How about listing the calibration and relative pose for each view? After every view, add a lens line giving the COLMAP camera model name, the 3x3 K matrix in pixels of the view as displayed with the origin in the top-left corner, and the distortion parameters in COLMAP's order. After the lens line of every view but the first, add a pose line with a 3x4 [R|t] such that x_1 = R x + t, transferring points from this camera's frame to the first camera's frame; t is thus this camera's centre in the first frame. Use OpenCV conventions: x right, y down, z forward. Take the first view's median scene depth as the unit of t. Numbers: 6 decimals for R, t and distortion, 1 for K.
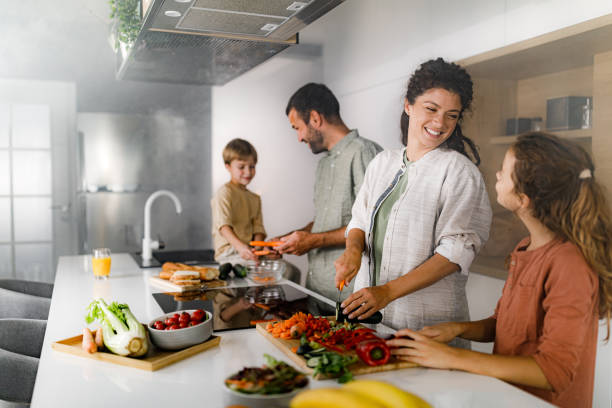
lens RADIAL K [[665.2, 0, 306.0], [0, 665.2, 204.0], [0, 0, 1]] dist [0.016153, -0.005784]
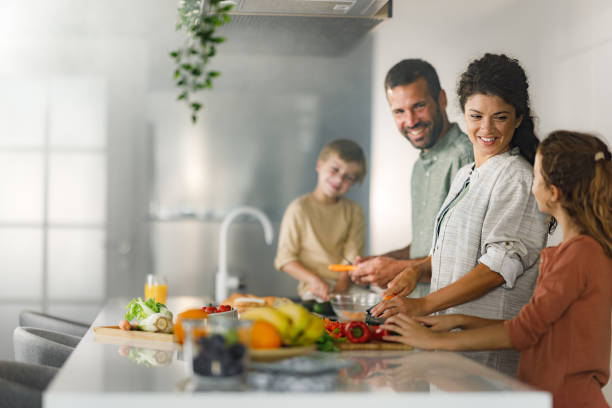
lens RADIAL K [[1181.0, 0, 306.0], [0, 1181.0, 204.0], [0, 0, 1]] dist [-0.373642, -0.121963]
pose [[0.980793, 0.016427, -0.194360, 0.275651], [-0.023801, 0.999080, -0.035666, 0.056883], [0.193596, 0.039607, 0.980282, -0.681657]]
